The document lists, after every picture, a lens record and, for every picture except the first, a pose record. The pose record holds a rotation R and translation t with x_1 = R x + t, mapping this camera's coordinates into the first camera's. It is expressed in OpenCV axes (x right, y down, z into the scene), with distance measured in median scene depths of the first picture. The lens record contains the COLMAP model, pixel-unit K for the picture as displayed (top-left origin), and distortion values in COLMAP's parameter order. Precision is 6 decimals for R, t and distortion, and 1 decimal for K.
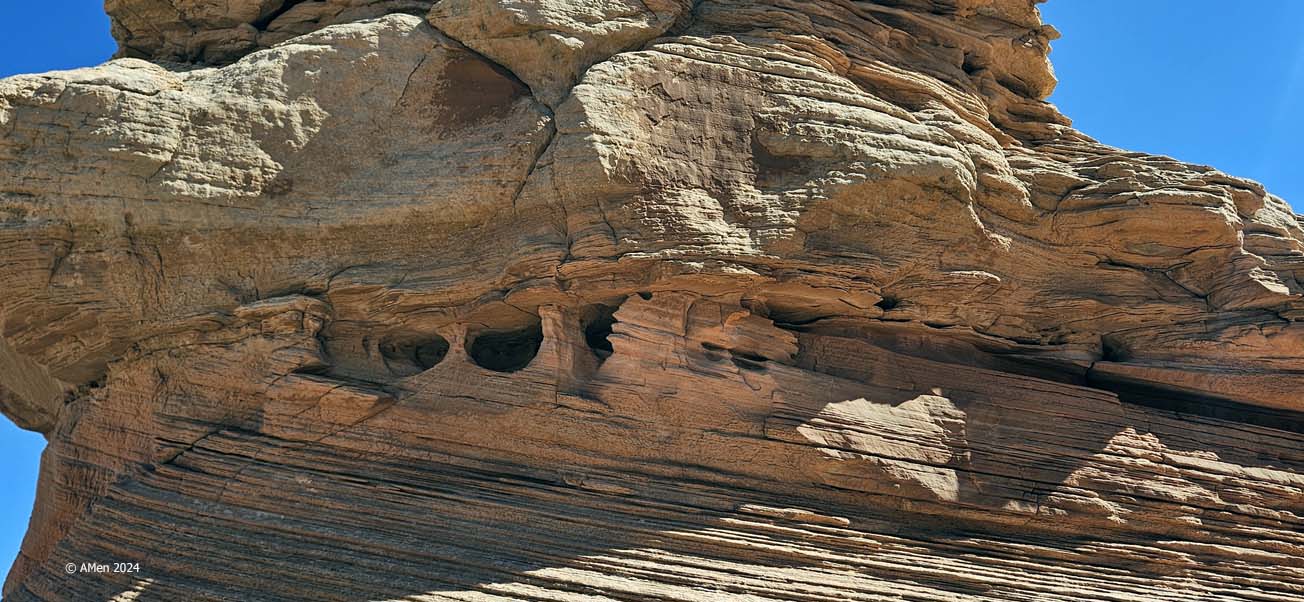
lens RADIAL K [[1158.9, 0, 652.0], [0, 1158.9, 299.0], [0, 0, 1]] dist [0.065145, -0.028103]
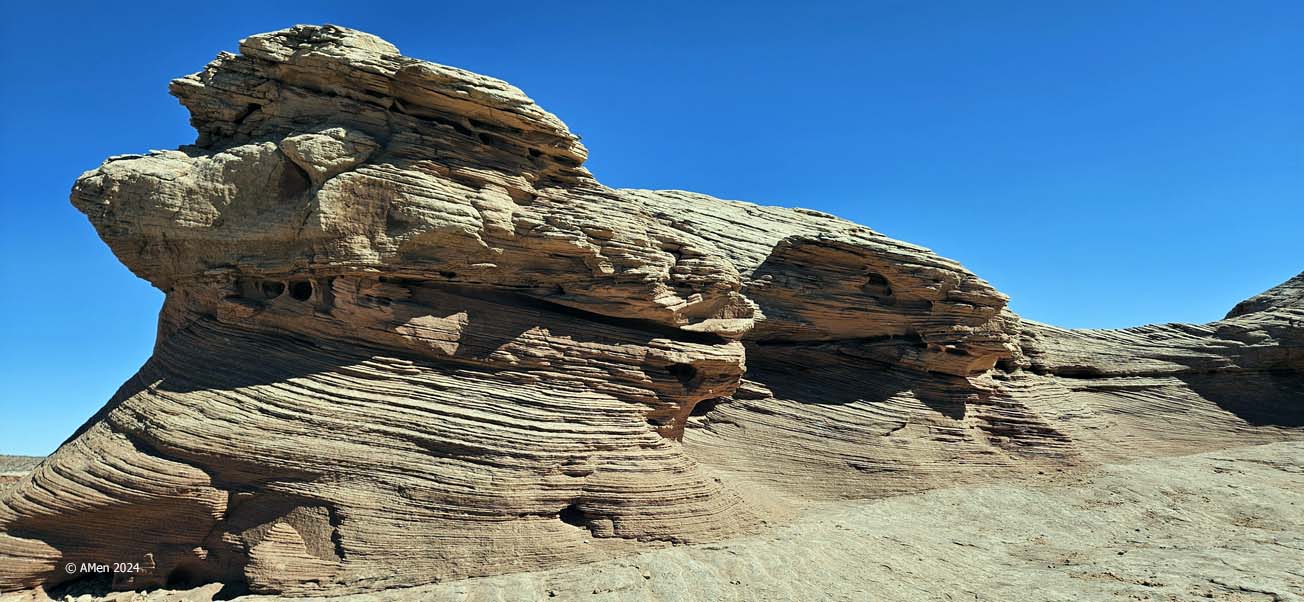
lens RADIAL K [[821.7, 0, 652.8], [0, 821.7, 308.5], [0, 0, 1]] dist [0.002567, 0.001203]
pose [[0.997011, 0.024683, -0.073217, 0.792631], [-0.007902, 0.975206, 0.221158, -0.332490], [0.076860, -0.219918, 0.972486, -0.739019]]
